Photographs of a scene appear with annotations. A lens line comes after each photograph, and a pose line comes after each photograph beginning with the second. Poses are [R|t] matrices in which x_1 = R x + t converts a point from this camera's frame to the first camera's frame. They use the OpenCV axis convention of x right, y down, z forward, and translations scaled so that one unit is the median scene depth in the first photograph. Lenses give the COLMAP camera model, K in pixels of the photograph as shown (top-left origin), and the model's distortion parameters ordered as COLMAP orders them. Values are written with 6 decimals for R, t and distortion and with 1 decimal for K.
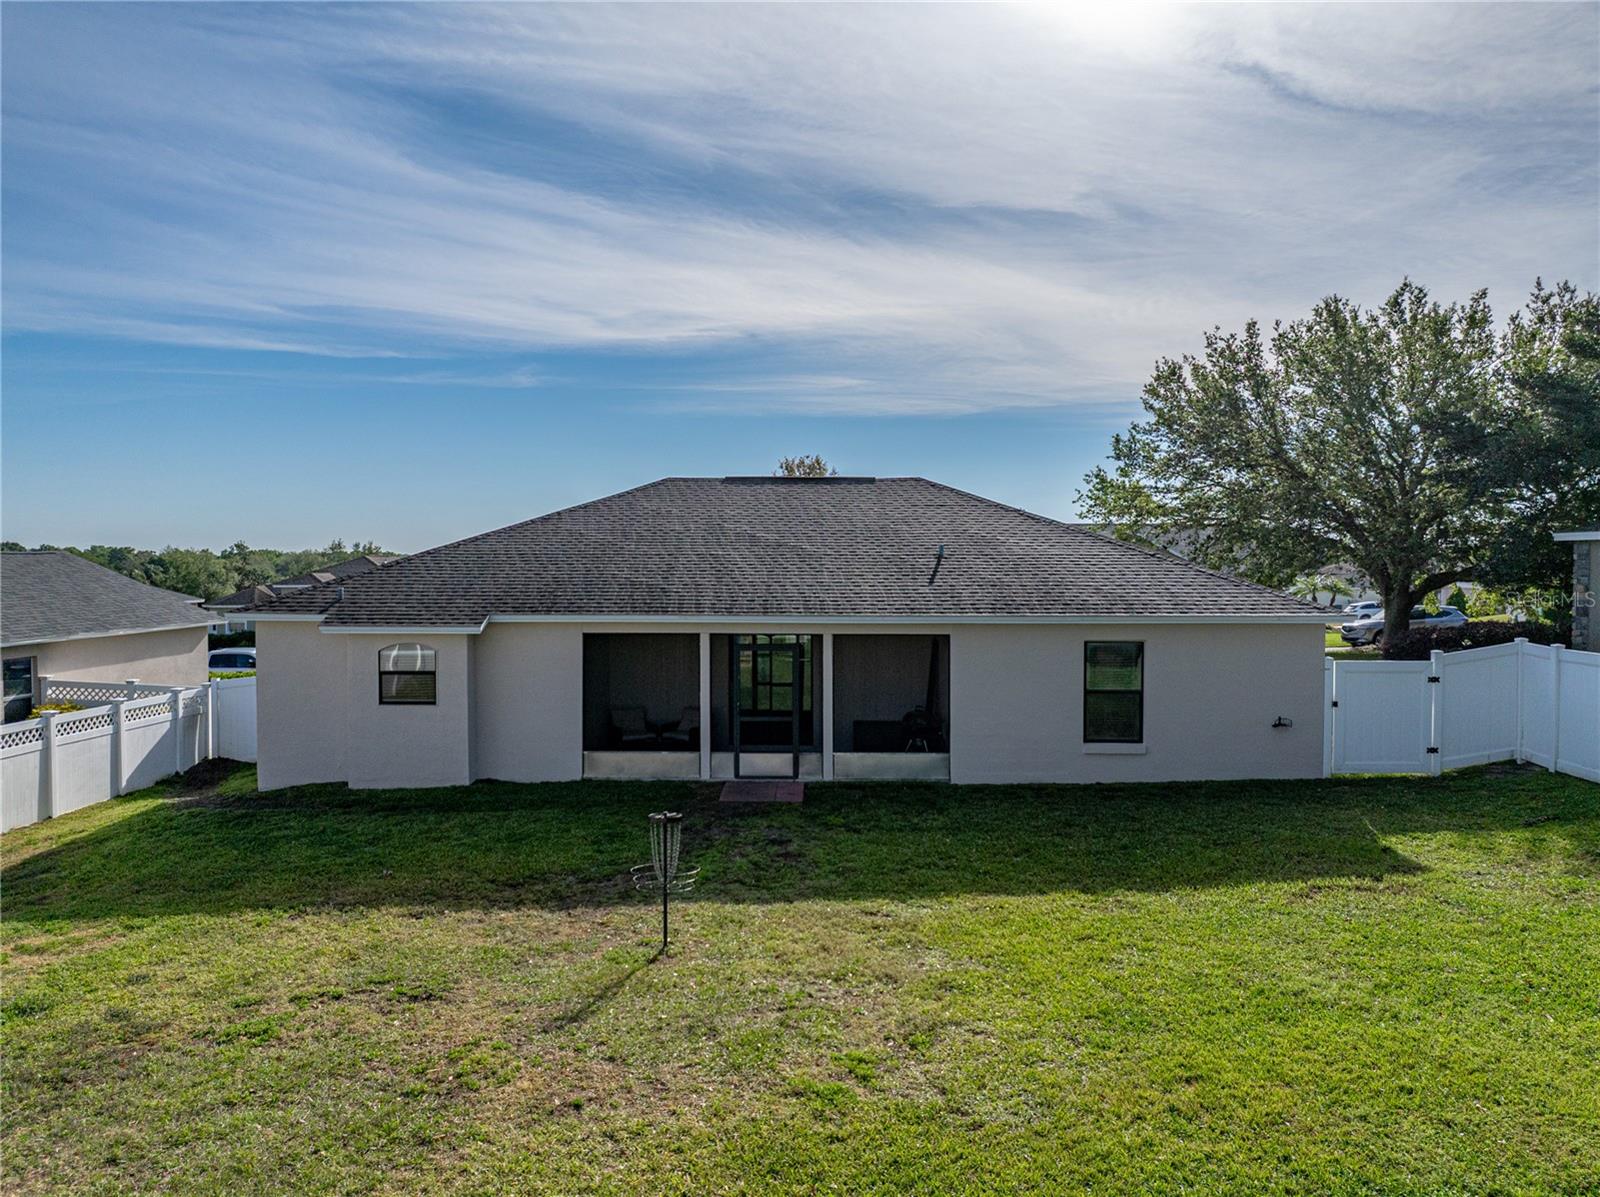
lens RADIAL K [[1130.6, 0, 798.0], [0, 1130.6, 564.5], [0, 0, 1]] dist [-0.029001, 0.018378]
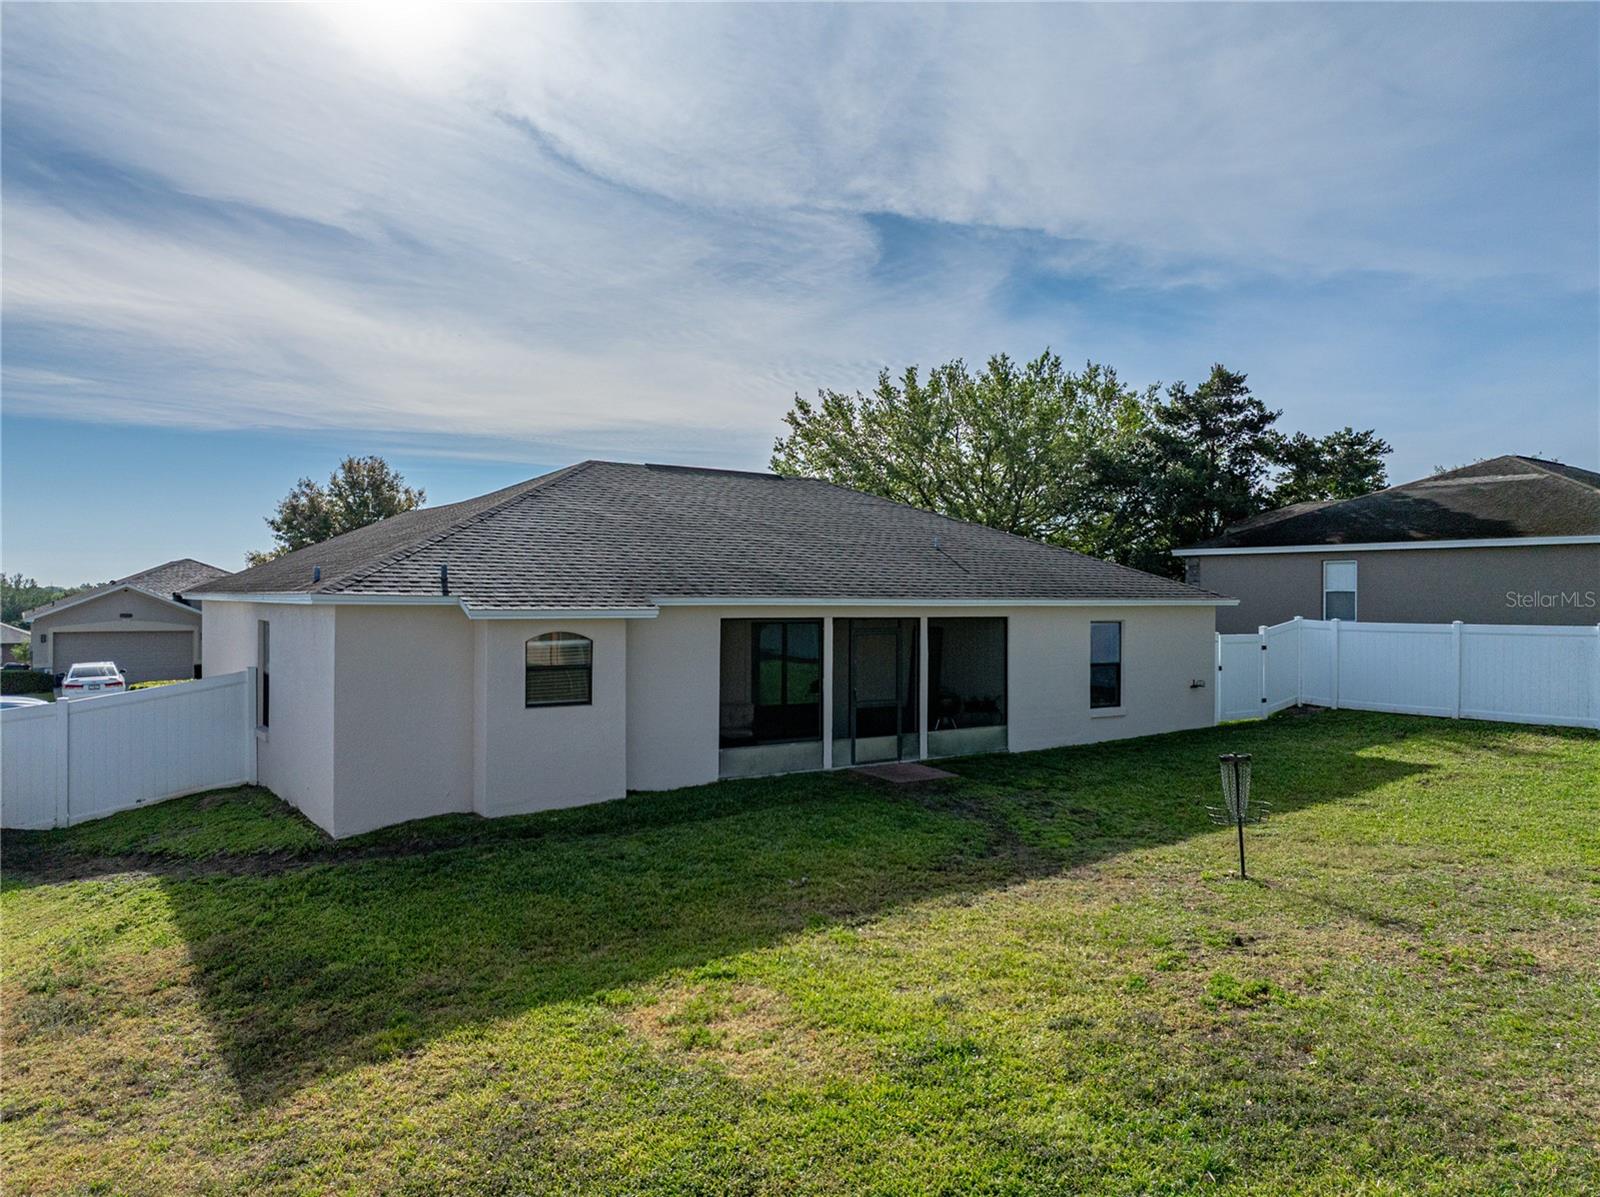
lens RADIAL K [[1130.6, 0, 803.3], [0, 1130.6, 600.7], [0, 0, 1]] dist [-0.029001, 0.018378]
pose [[0.806564, 0.001307, 0.591145, -0.667319], [-0.002857, 0.999994, 0.001687, 0.044432], [-0.591140, -0.003049, 0.806563, 0.229964]]
